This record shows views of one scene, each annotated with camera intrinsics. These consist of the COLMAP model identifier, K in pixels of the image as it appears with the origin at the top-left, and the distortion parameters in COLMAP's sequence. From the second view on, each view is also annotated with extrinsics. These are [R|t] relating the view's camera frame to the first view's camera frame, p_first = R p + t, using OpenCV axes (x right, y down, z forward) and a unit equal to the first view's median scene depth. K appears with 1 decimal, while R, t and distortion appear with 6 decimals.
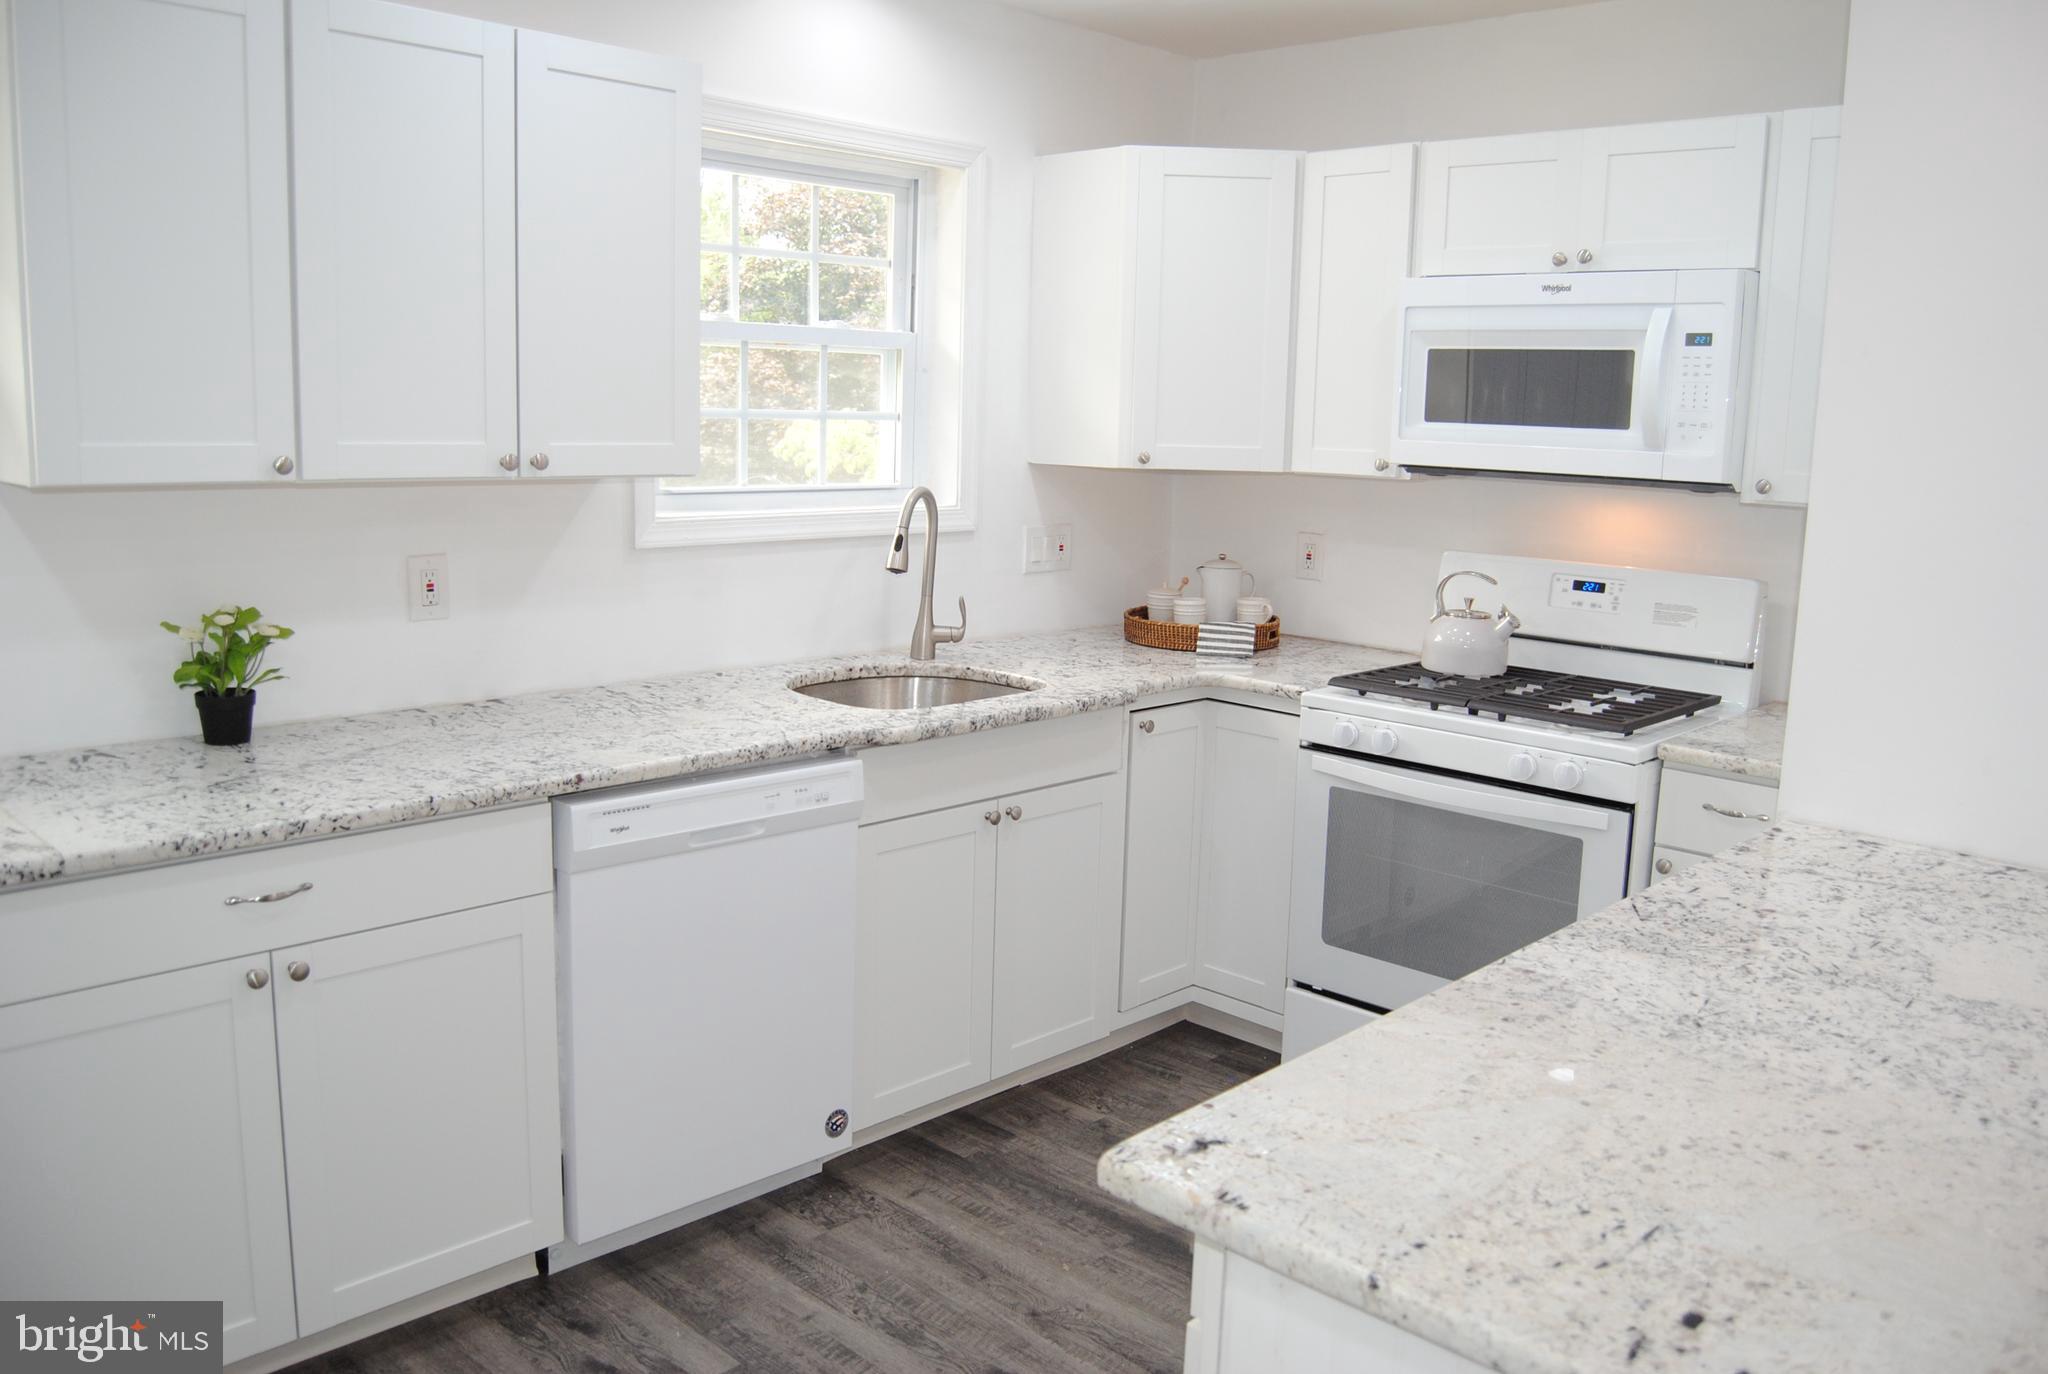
lens RADIAL K [[1628.0, 0, 1032.9], [0, 1628.0, 660.8], [0, 0, 1]] dist [-0.088775, 0.033901]
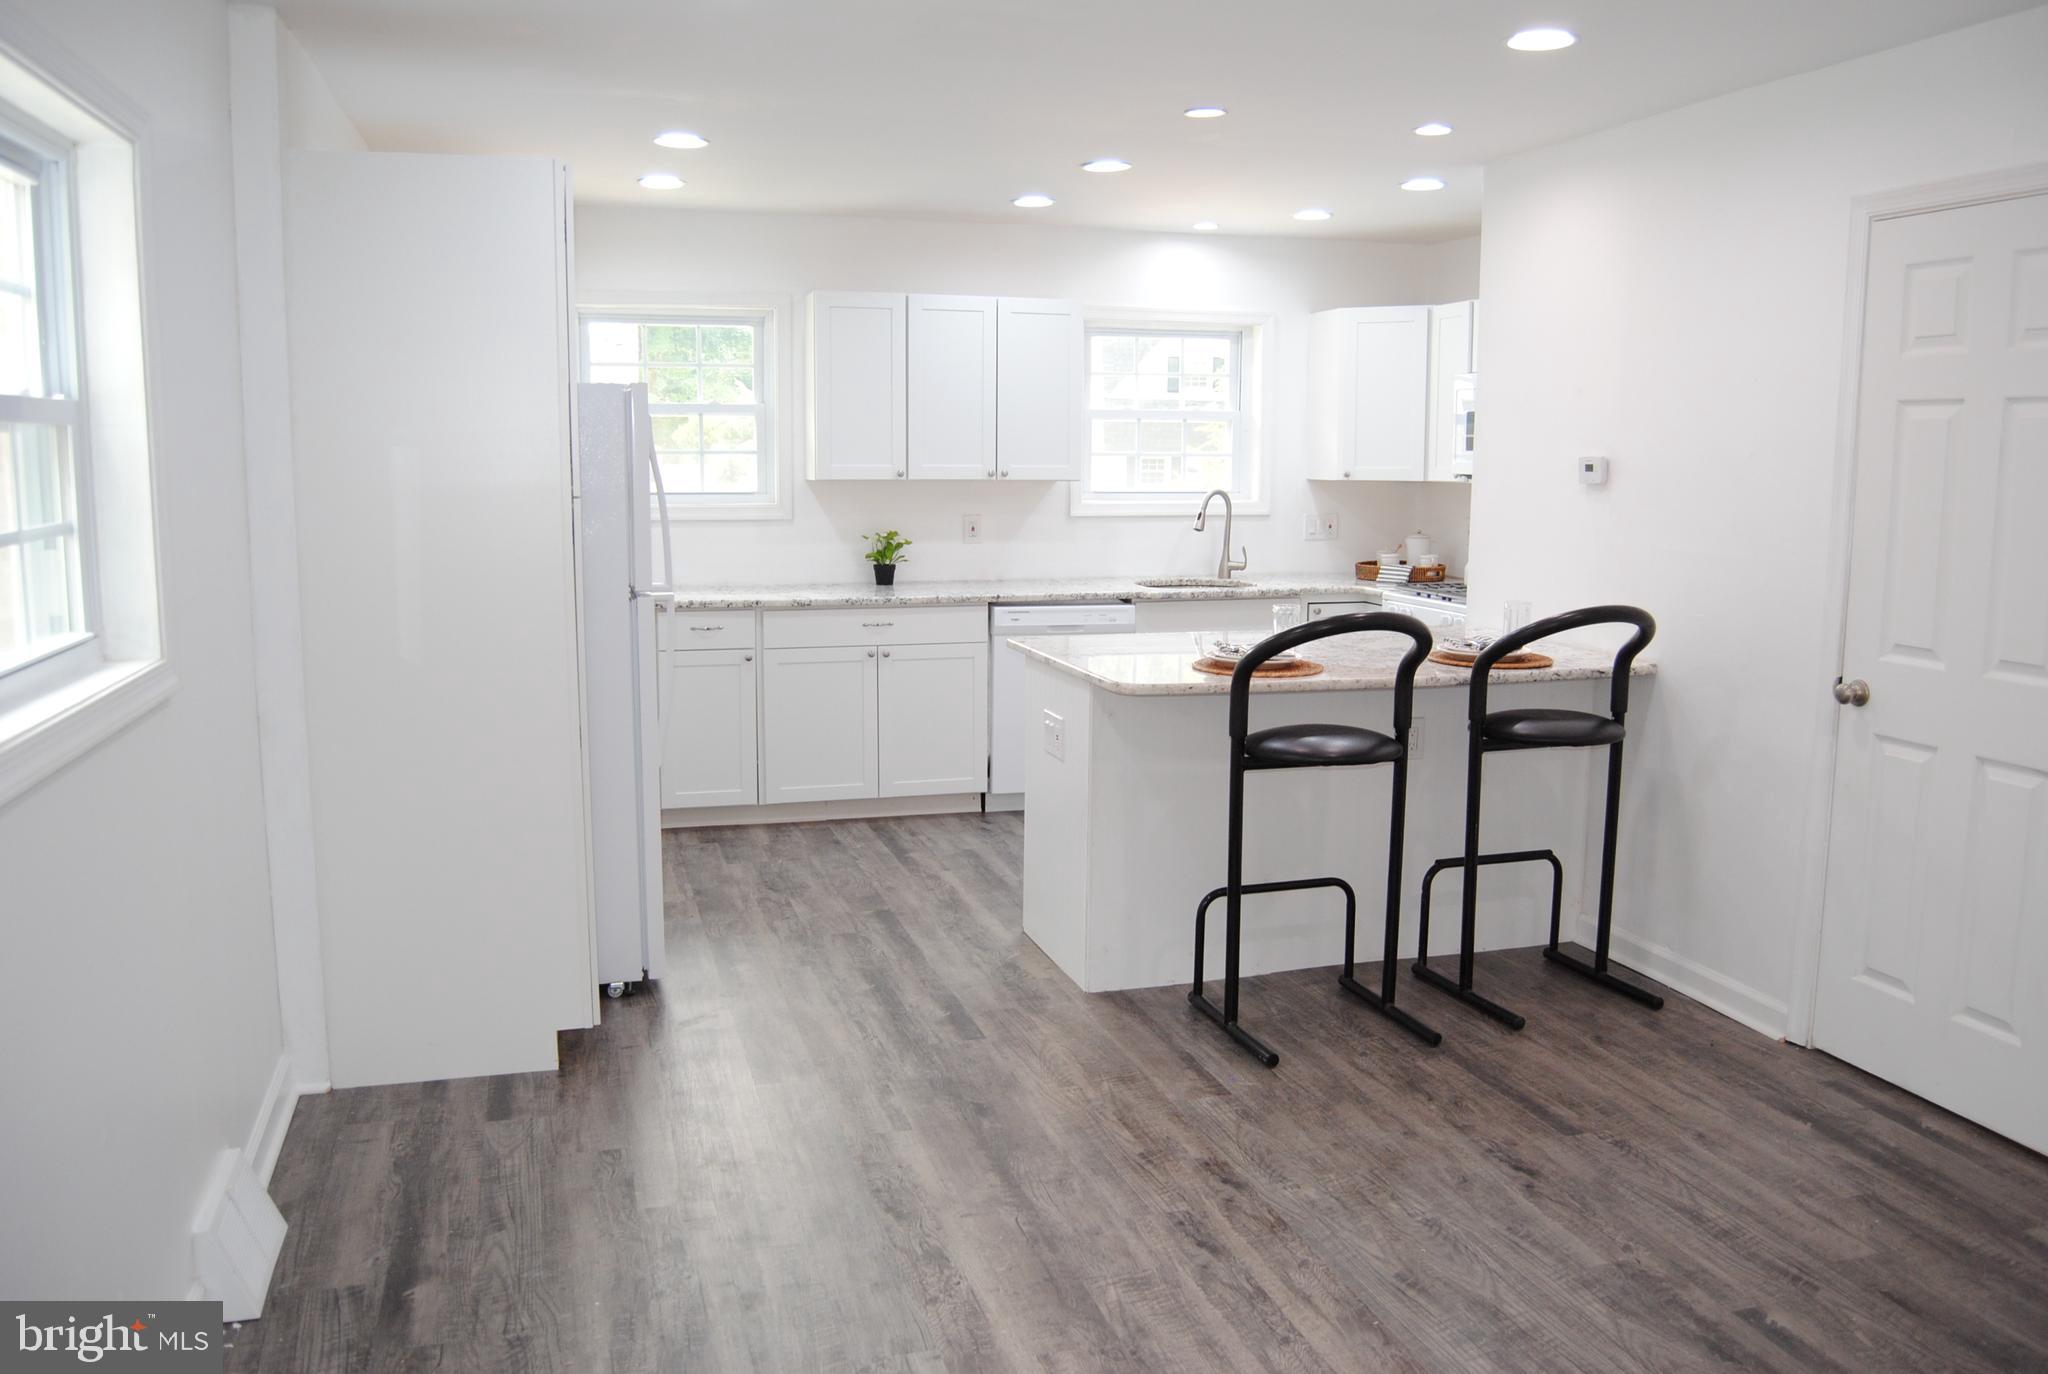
lens RADIAL K [[1628.0, 0, 1032.9], [0, 1628.0, 660.8], [0, 0, 1]] dist [-0.088775, 0.033901]
pose [[0.872729, 0.039291, -0.486621, 0.816253], [-0.056417, 0.998195, -0.020584, 0.179839], [0.484934, 0.045418, 0.873371, -0.963112]]
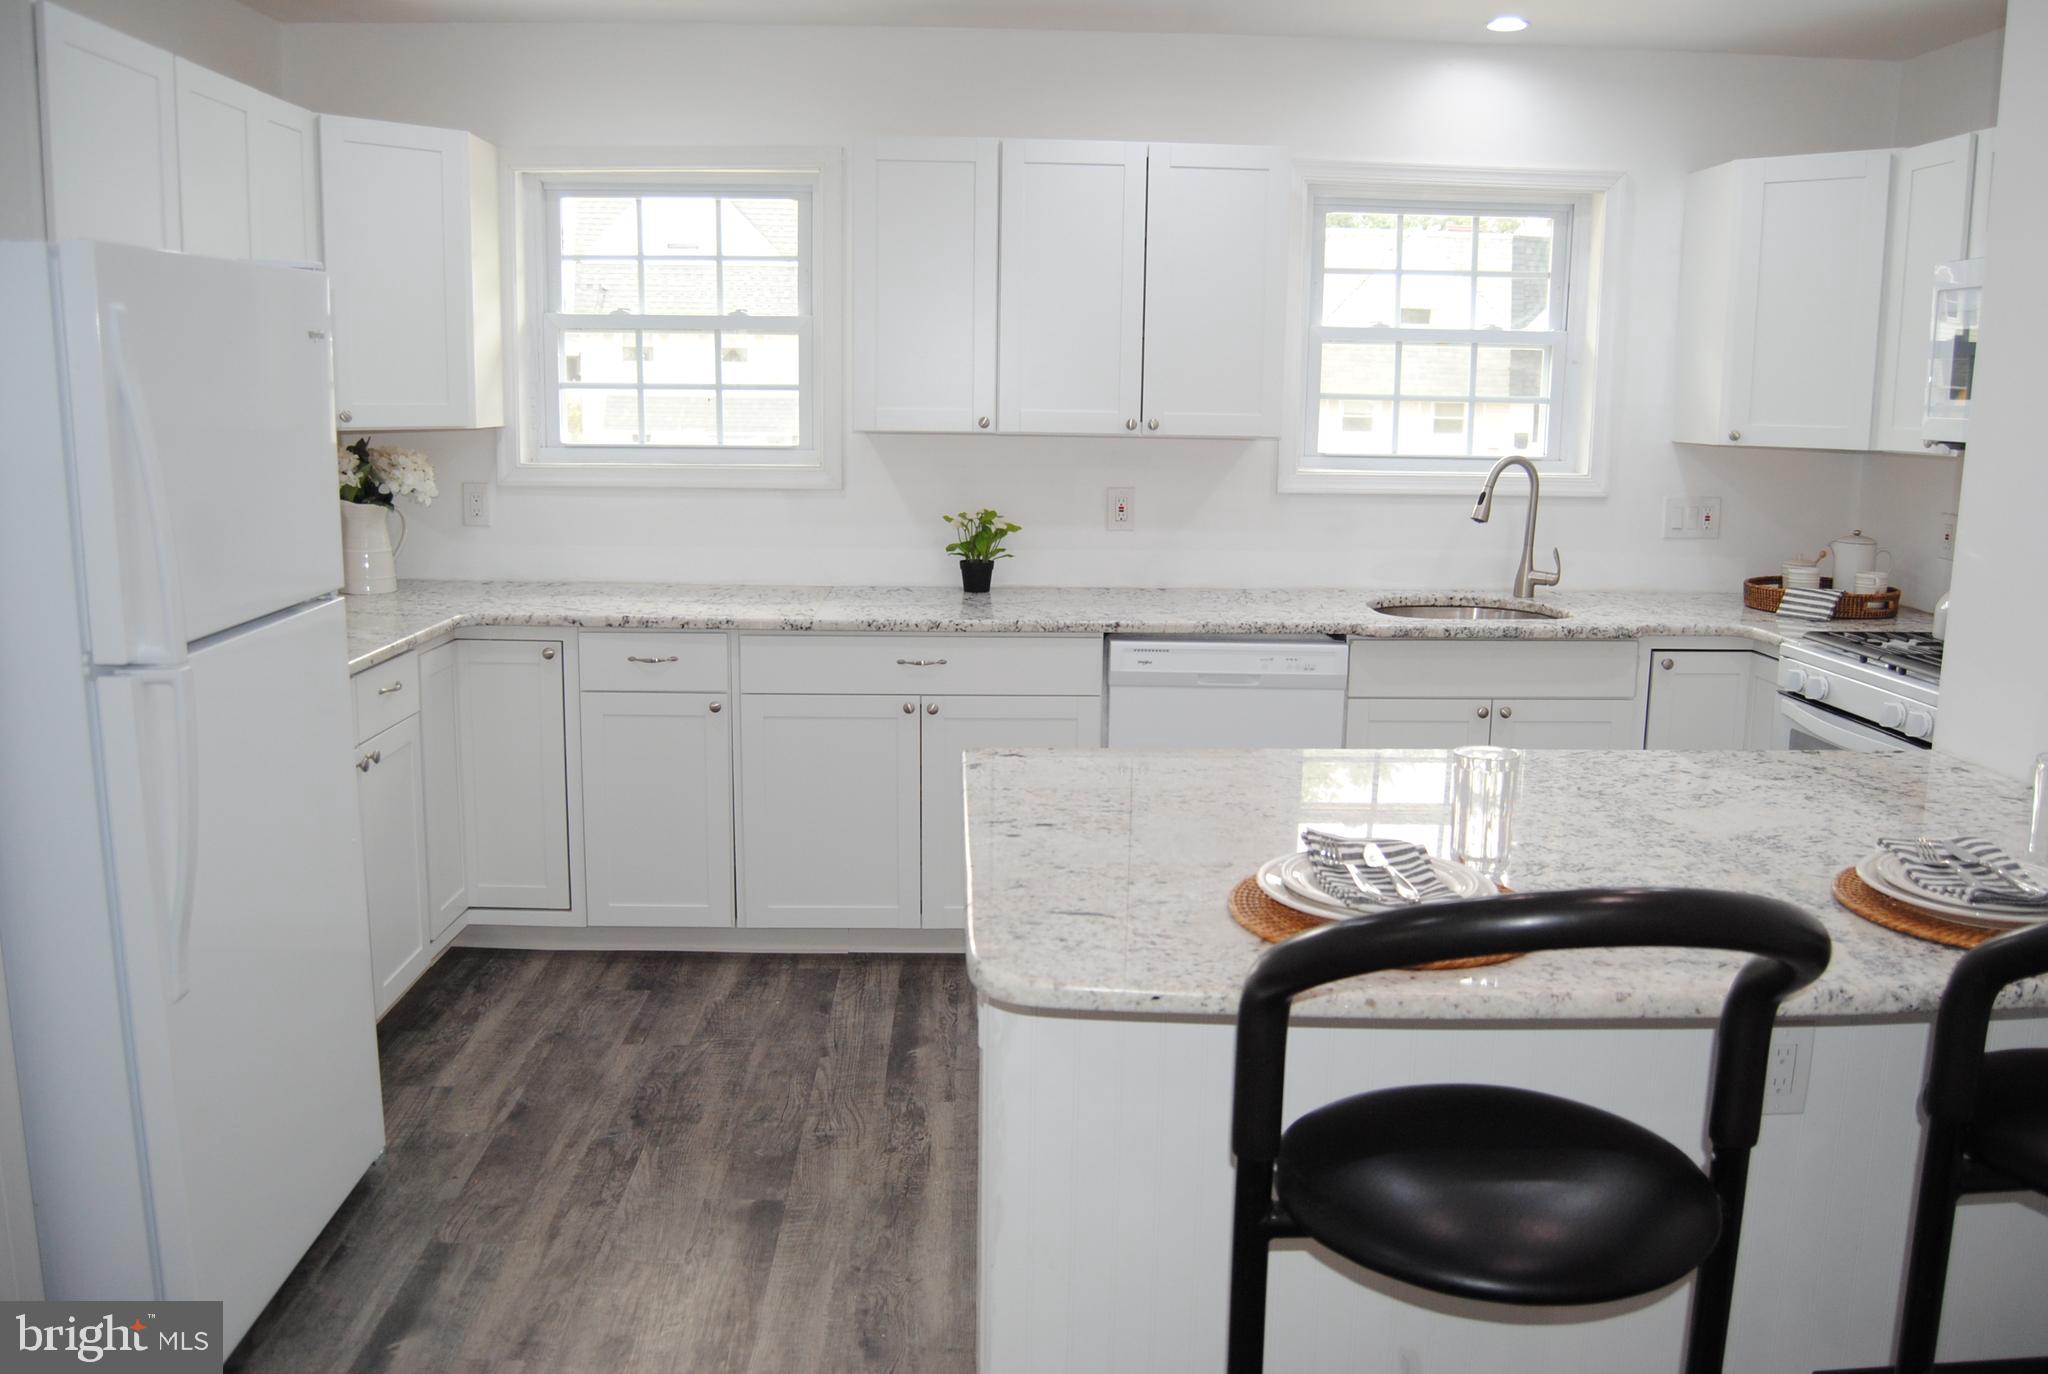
lens RADIAL K [[1628.0, 0, 1032.9], [0, 1628.0, 660.8], [0, 0, 1]] dist [-0.088775, 0.033901]
pose [[0.722517, 0.096118, -0.684639, 0.601167], [-0.100234, 0.994389, 0.033824, 0.050900], [0.684048, 0.044186, 0.728097, -0.162725]]
